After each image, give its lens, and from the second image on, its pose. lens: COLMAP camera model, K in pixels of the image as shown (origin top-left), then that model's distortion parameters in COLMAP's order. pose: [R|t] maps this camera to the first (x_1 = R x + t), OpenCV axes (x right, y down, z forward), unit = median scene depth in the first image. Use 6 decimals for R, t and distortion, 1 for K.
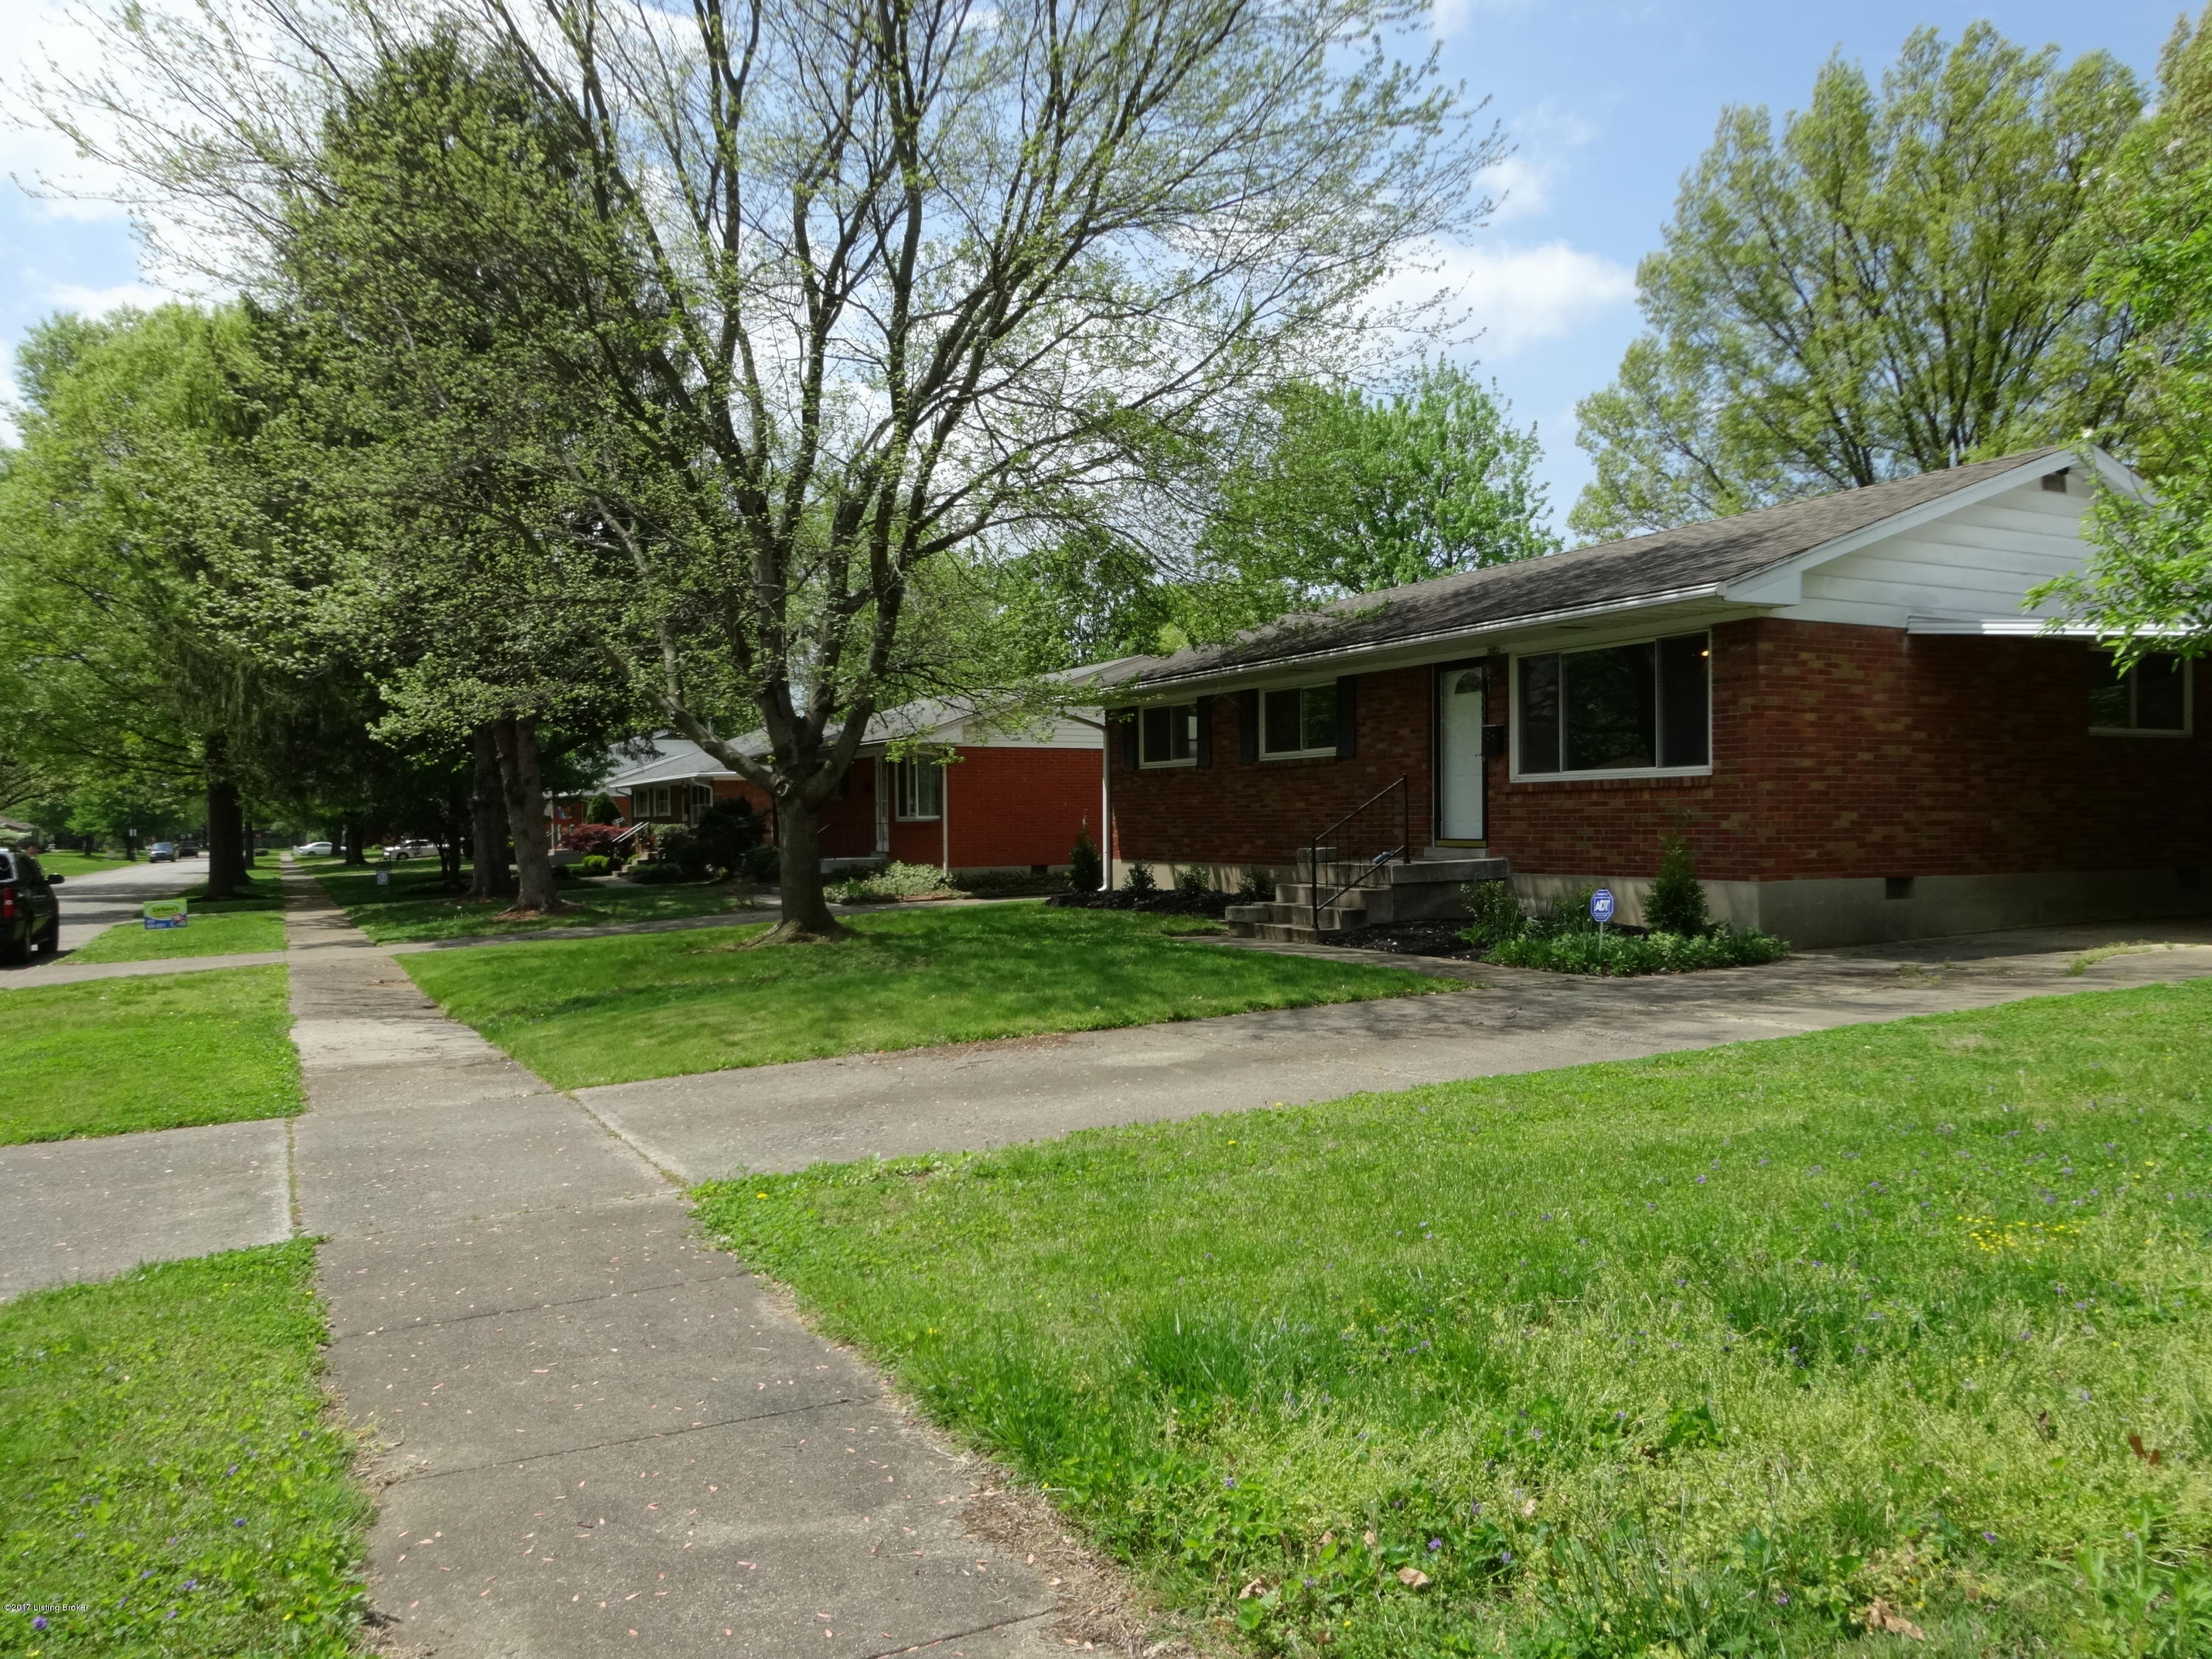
lens RADIAL K [[1835.3, 0, 1106.0], [0, 1835.3, 829.5], [0, 0, 1]] dist [0.077231, -0.010461]
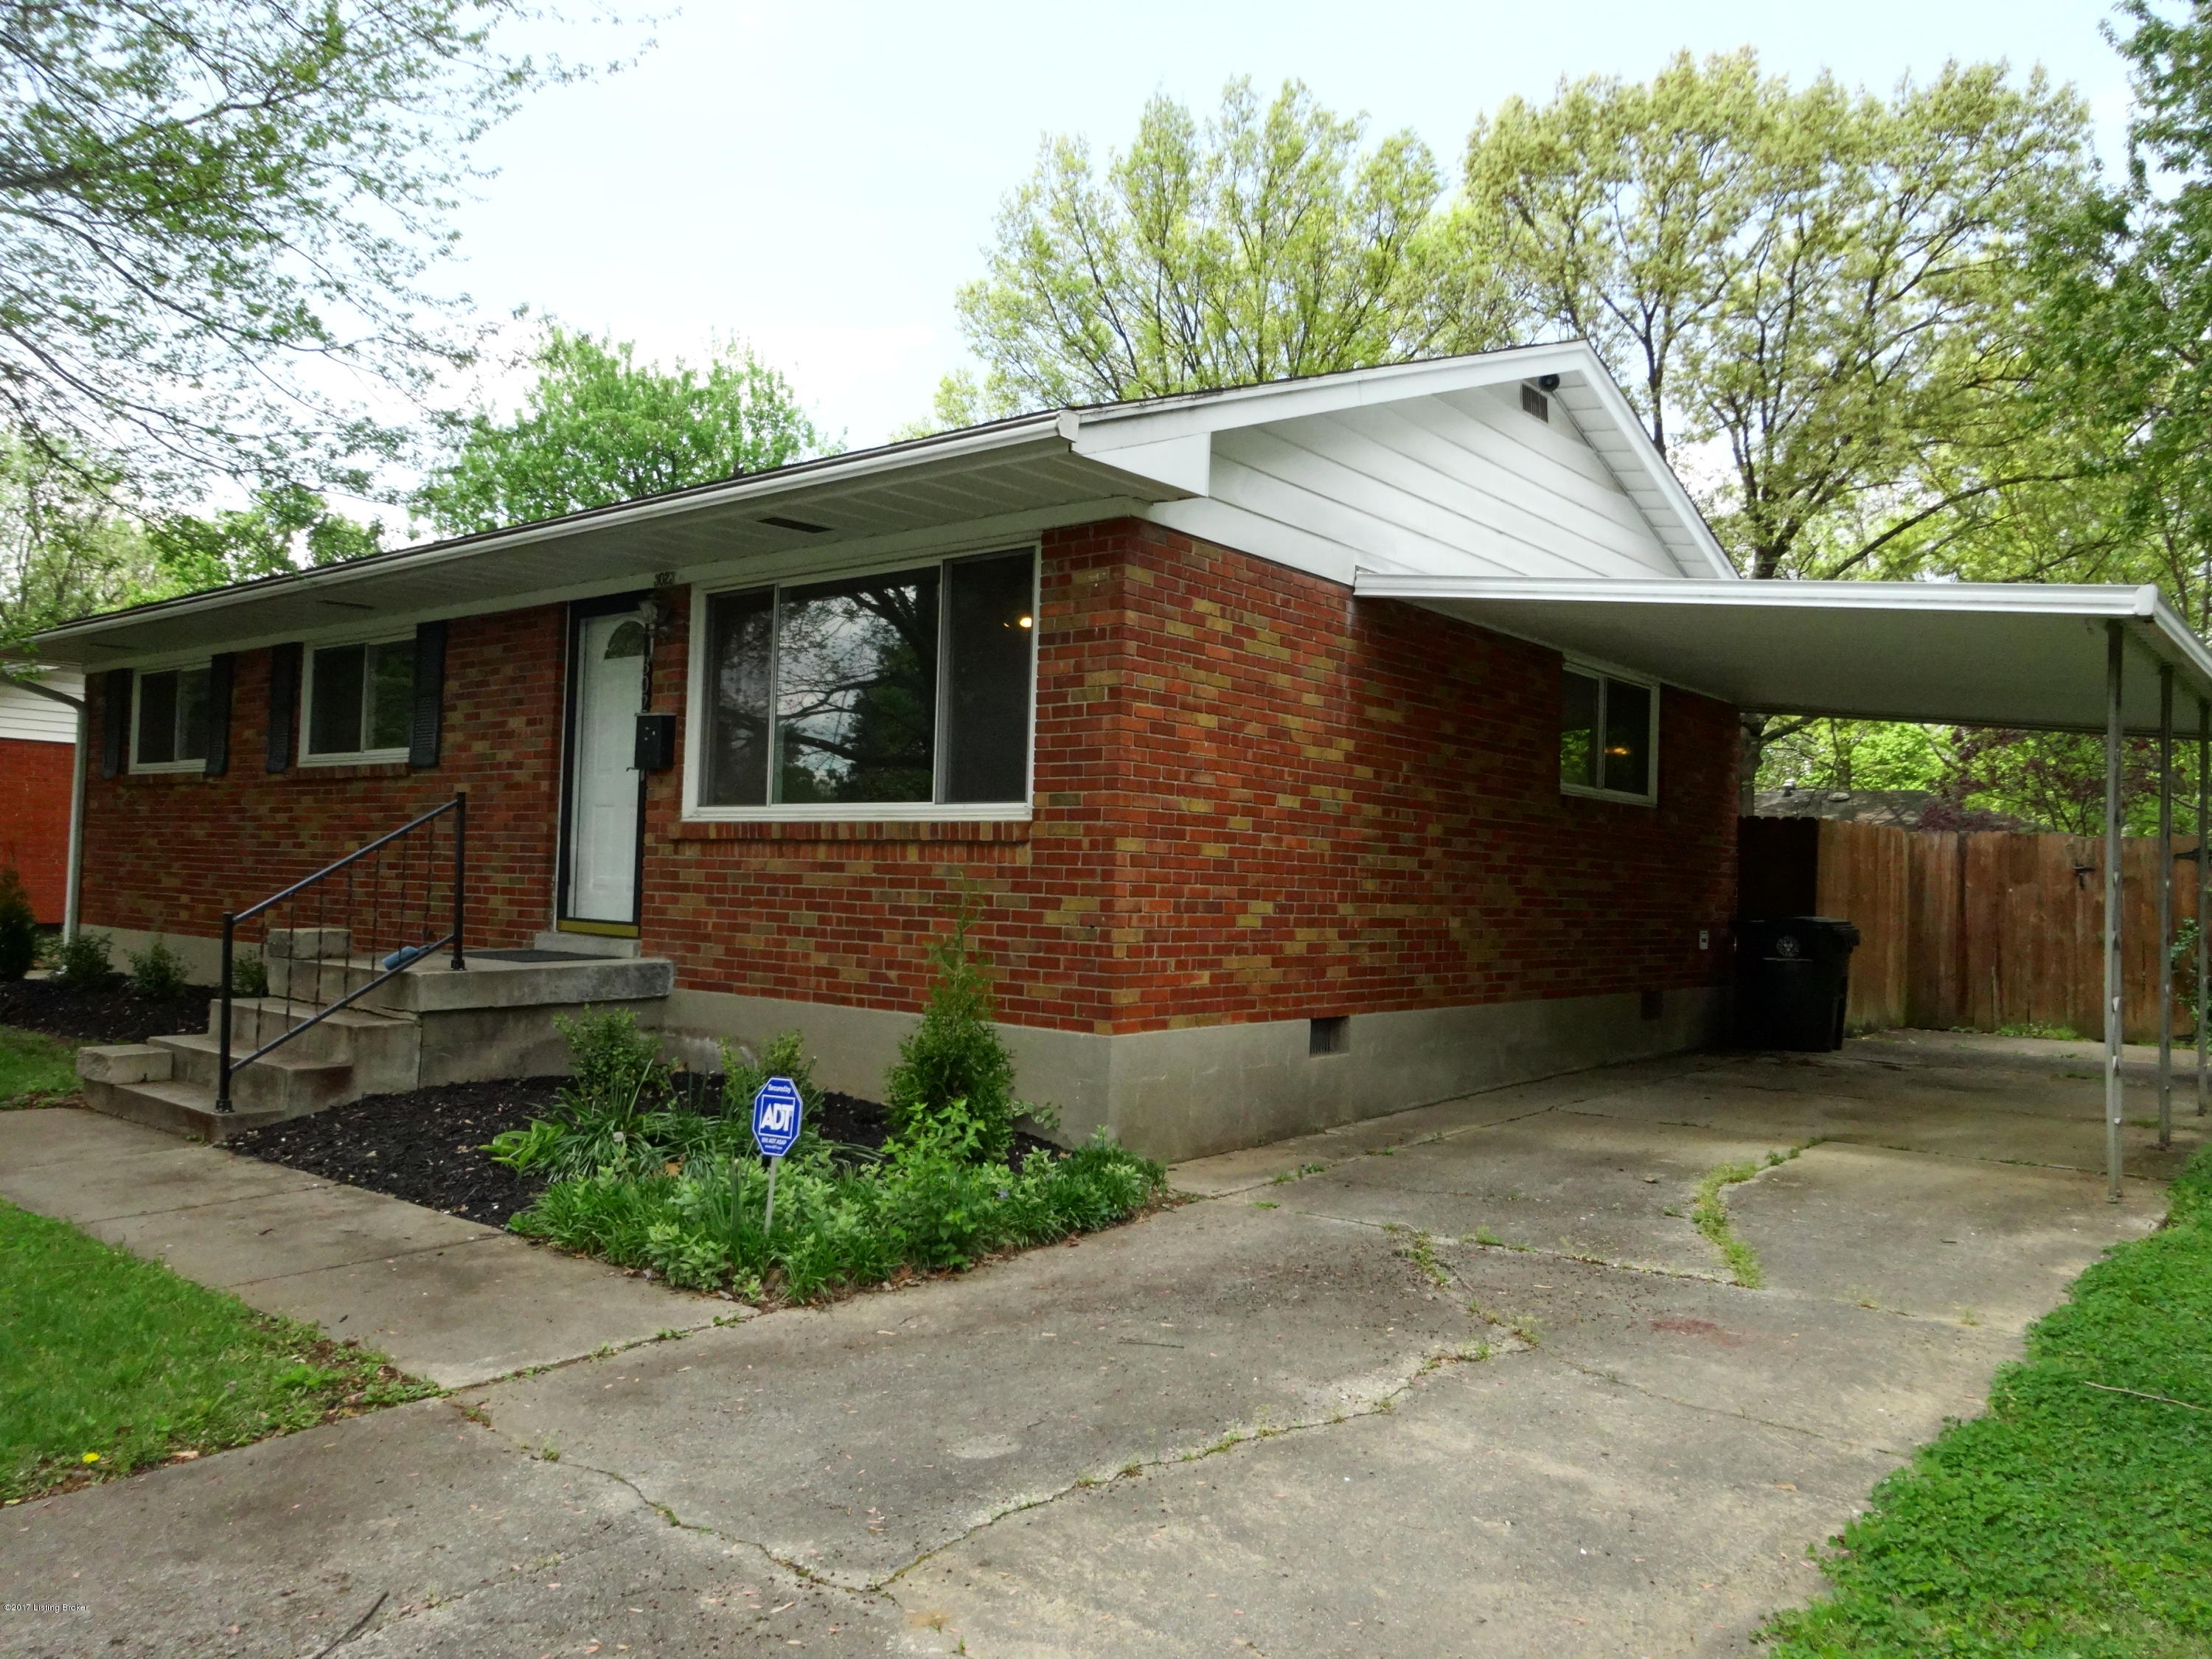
lens RADIAL K [[1570.5, 0, 1106.0], [0, 1570.5, 829.5], [0, 0, 1]] dist [0.030766, 0.003483]
pose [[0.929295, 0.048960, 0.366079, 0.179163], [-0.038221, 0.998601, -0.036531, -0.011351], [-0.367356, 0.019957, 0.929866, 0.562094]]
